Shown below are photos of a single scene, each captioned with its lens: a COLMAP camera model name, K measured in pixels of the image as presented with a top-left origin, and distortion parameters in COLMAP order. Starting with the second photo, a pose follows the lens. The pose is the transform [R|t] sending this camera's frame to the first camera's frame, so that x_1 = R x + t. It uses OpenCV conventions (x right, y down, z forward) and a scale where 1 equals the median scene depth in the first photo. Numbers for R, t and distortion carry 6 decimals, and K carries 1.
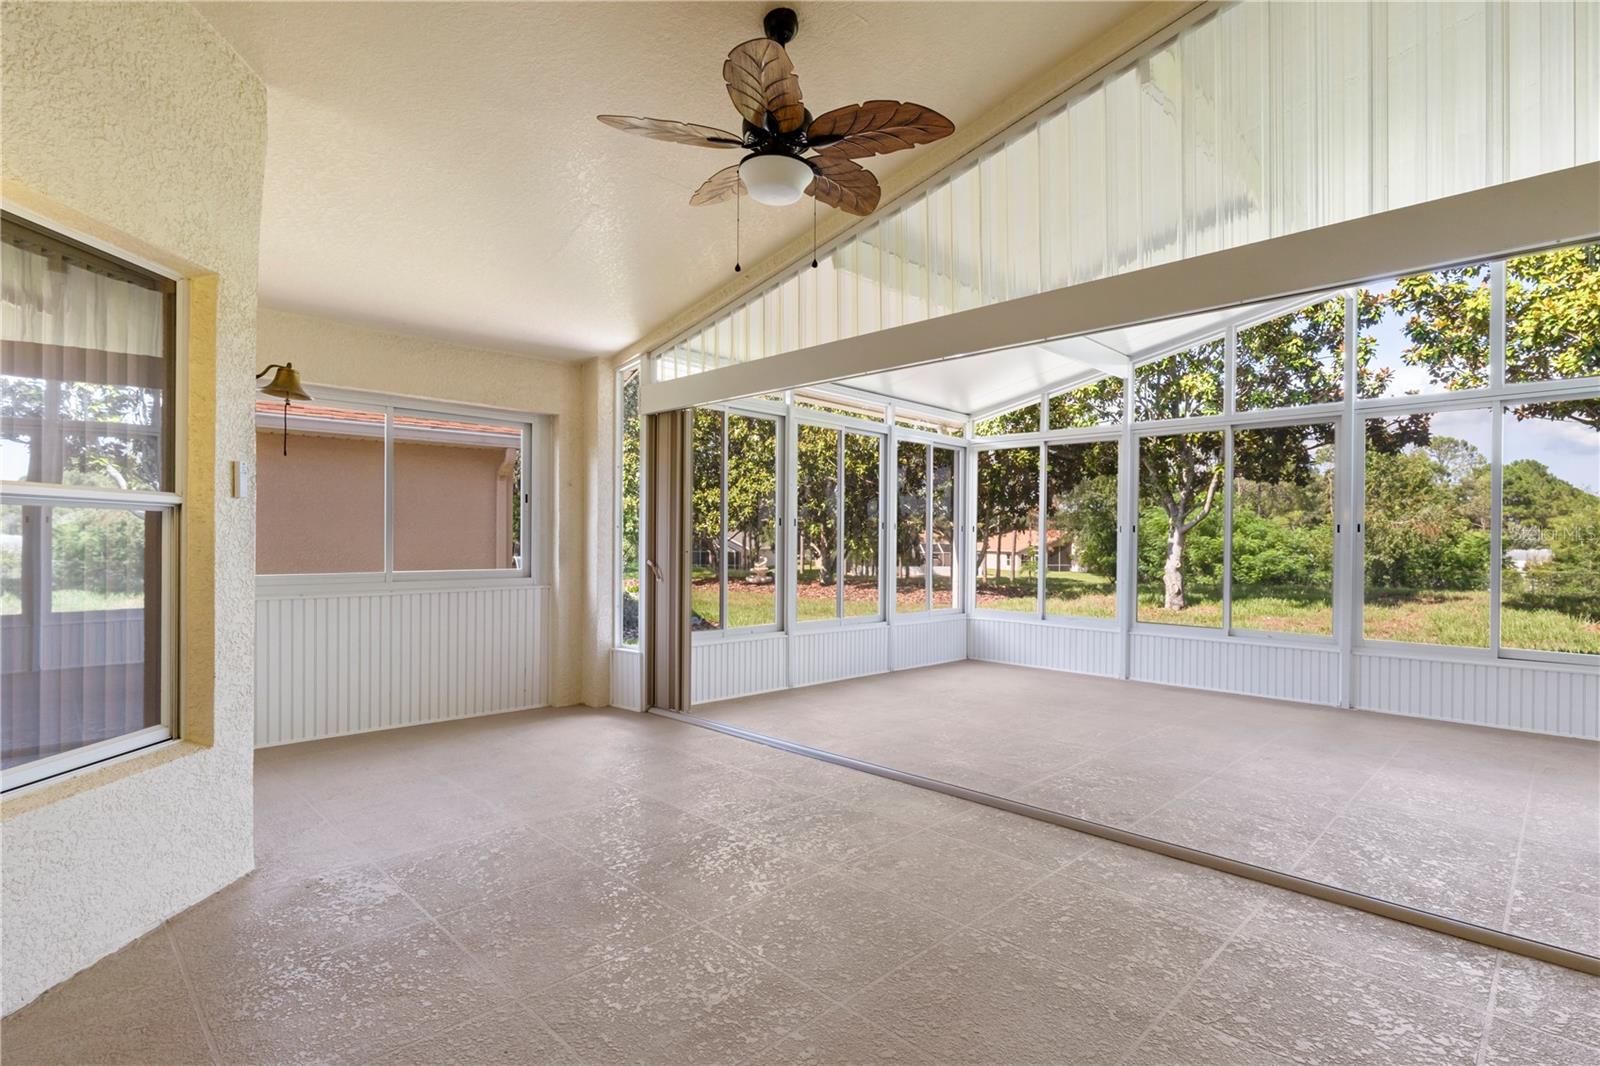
lens RADIAL K [[786.7, 0, 803.5], [0, 786.7, 536.6], [0, 0, 1]] dist [-0.009712, 0.006156]
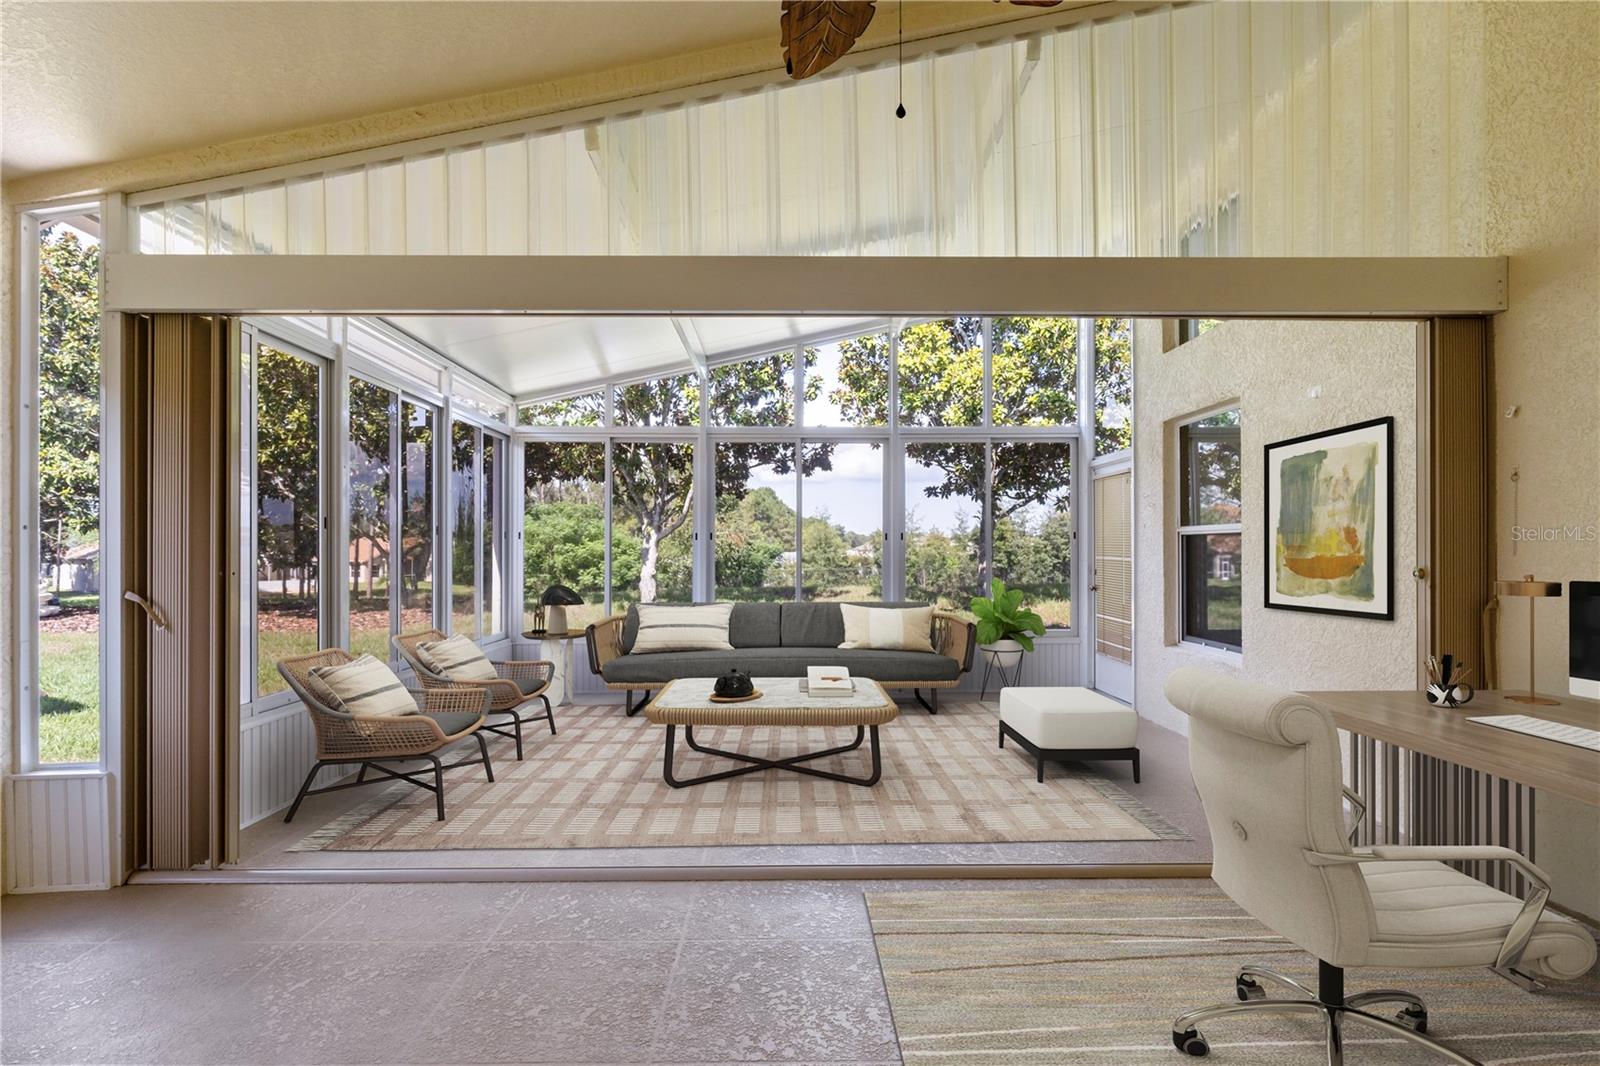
lens RADIAL K [[786.7, 0, 795.6], [0, 786.7, 543.1], [0, 0, 1]] dist [-0.009712, 0.006156]
pose [[0.704057, -0.001690, 0.710142, -0.247403], [0.002625, 0.999997, -0.000222, -0.000905], [-0.710139, 0.002020, 0.704059, 0.310577]]
